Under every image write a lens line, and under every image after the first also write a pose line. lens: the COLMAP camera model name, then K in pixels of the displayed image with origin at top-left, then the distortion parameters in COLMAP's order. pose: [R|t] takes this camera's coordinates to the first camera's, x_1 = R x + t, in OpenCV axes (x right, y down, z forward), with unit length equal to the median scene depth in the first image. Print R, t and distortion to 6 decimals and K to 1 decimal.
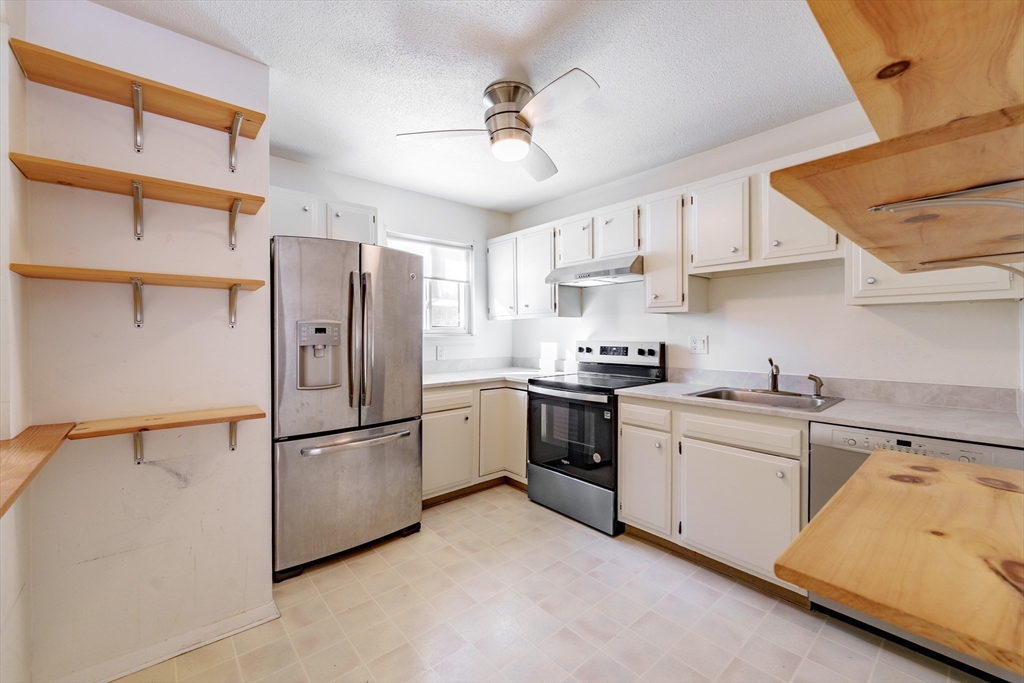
lens RADIAL K [[419.2, 0, 513.1], [0, 419.2, 336.2], [0, 0, 1]] dist [0.000655, 0.000009]
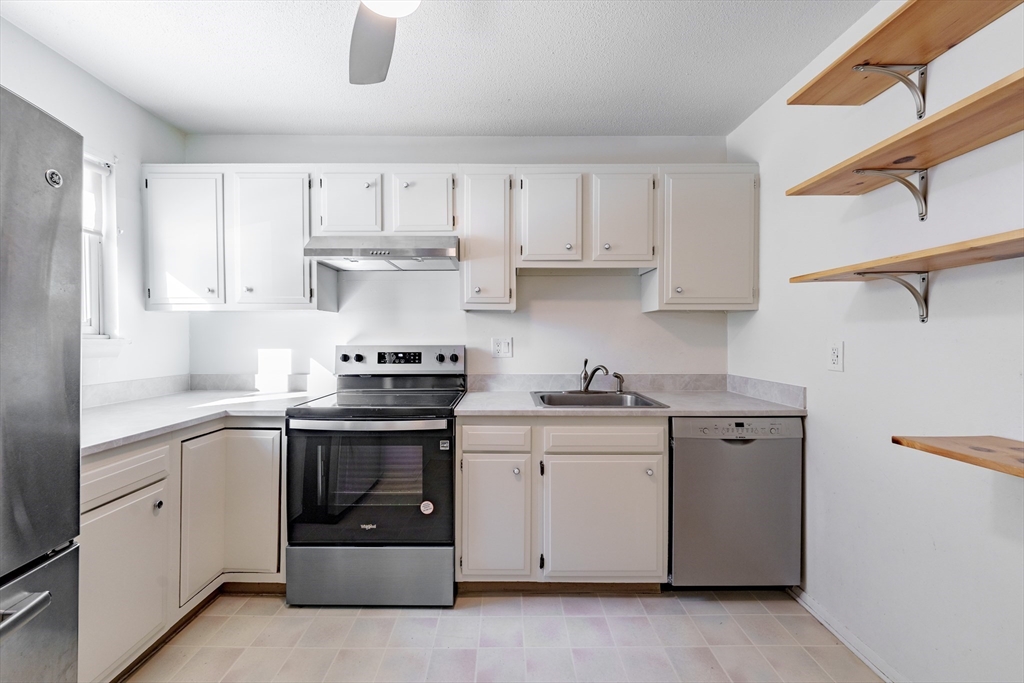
lens RADIAL K [[417.4, 0, 512.0], [0, 417.4, 341.5], [0, 0, 1]] dist [-0.001936, -0.000044]
pose [[0.651982, -0.006210, 0.758209, -0.218680], [0.004281, 0.999981, 0.004508, 0.003119], [-0.758222, 0.000307, 0.651996, 0.378657]]
